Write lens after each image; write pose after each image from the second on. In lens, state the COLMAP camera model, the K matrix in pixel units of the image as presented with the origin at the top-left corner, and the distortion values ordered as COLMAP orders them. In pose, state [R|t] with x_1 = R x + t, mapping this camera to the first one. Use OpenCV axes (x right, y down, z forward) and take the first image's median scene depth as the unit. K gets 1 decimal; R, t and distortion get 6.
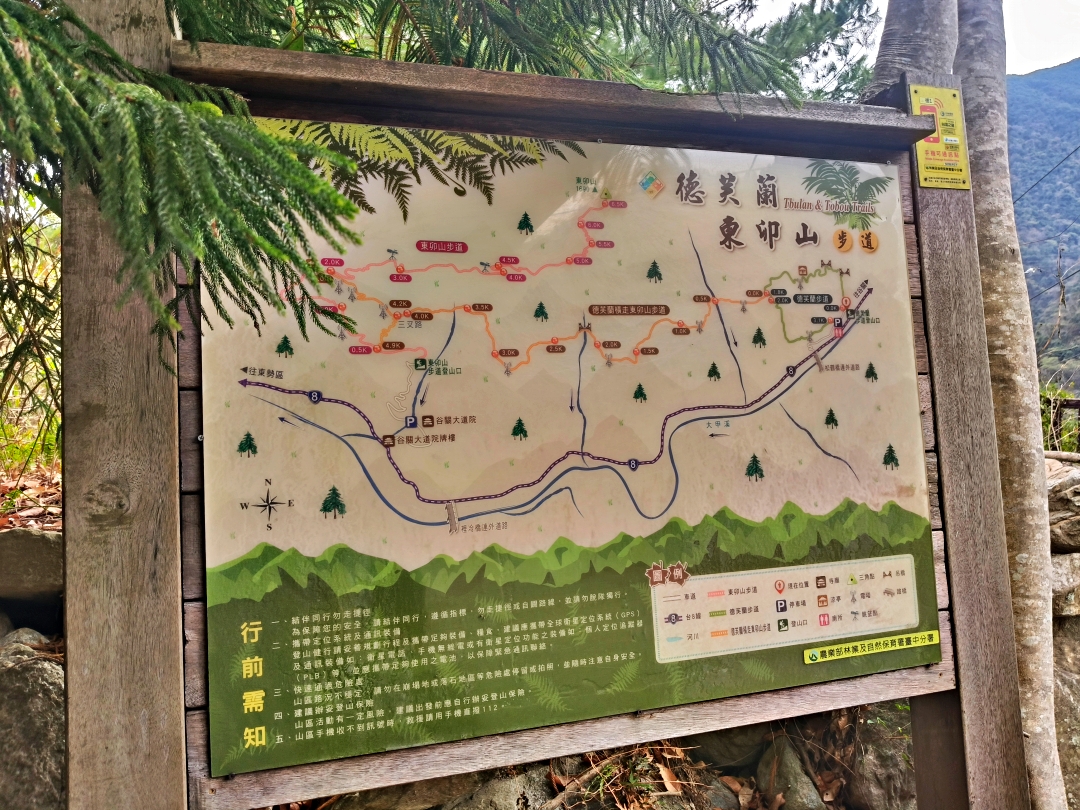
lens RADIAL K [[815.3, 0, 540.0], [0, 815.3, 405.0], [0, 0, 1]] dist [0.007339, -0.108307]
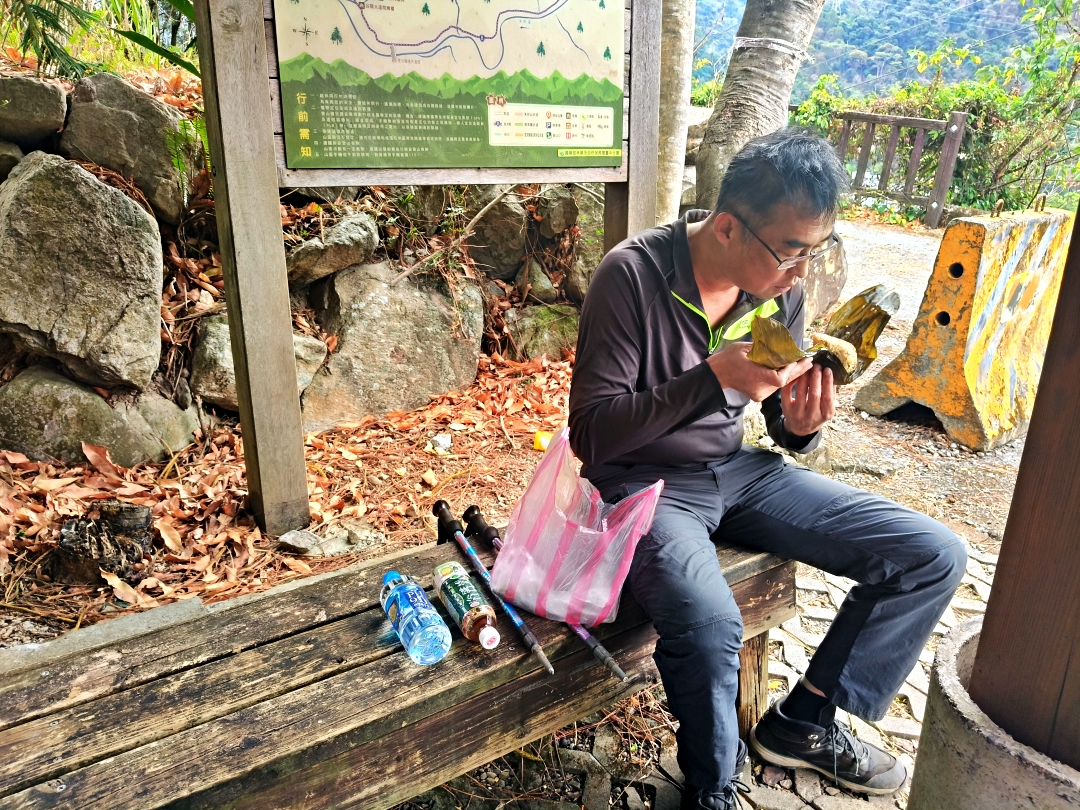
lens RADIAL K [[815.3, 0, 540.0], [0, 815.3, 405.0], [0, 0, 1]] dist [0.007339, -0.108307]
pose [[0.945709, -0.036950, 0.322908, -0.420951], [-0.076229, 0.940588, 0.330883, 0.252557], [-0.315949, -0.337534, 0.886706, -1.060148]]
